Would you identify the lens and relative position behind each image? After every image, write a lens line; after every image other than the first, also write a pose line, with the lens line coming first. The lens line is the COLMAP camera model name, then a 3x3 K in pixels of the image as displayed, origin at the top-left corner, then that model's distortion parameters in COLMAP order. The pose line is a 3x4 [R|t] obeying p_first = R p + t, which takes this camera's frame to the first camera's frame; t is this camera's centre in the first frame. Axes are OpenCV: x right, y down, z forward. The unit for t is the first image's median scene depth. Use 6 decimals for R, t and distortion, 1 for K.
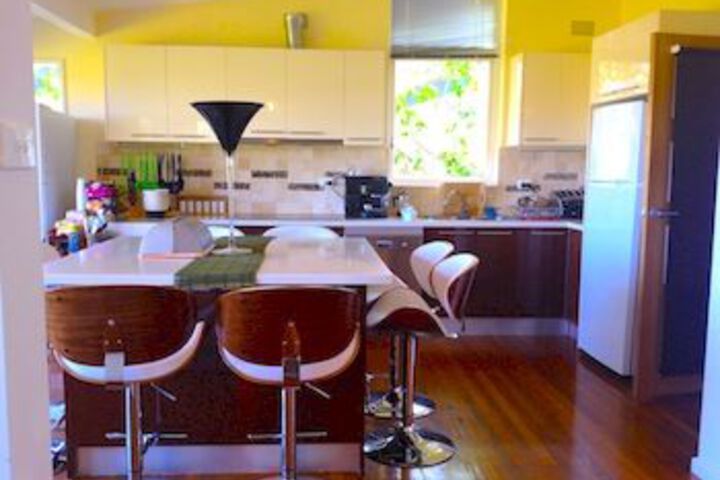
lens RADIAL K [[687.6, 0, 358.5], [0, 687.6, 252.6], [0, 0, 1]] dist [0.158104, -0.323590]
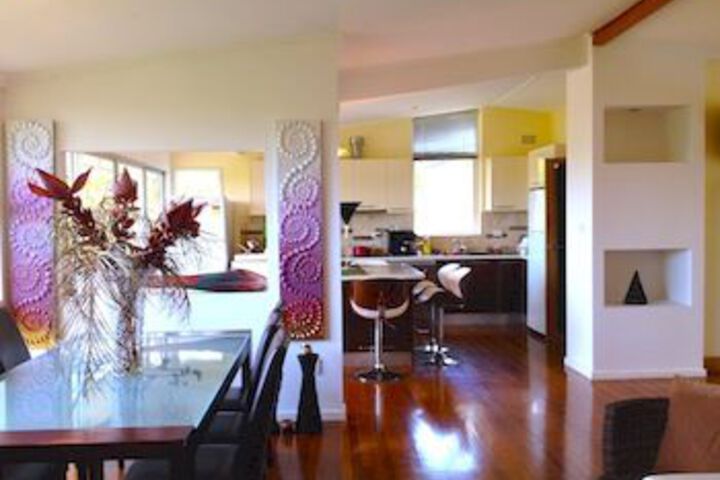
lens RADIAL K [[687.6, 0, 358.5], [0, 687.6, 252.6], [0, 0, 1]] dist [0.158104, -0.323590]
pose [[0.999535, -0.023972, -0.018835, -0.060636], [0.022363, 0.996429, -0.081416, 0.075589], [0.020719, 0.080957, 0.996502, -0.661997]]
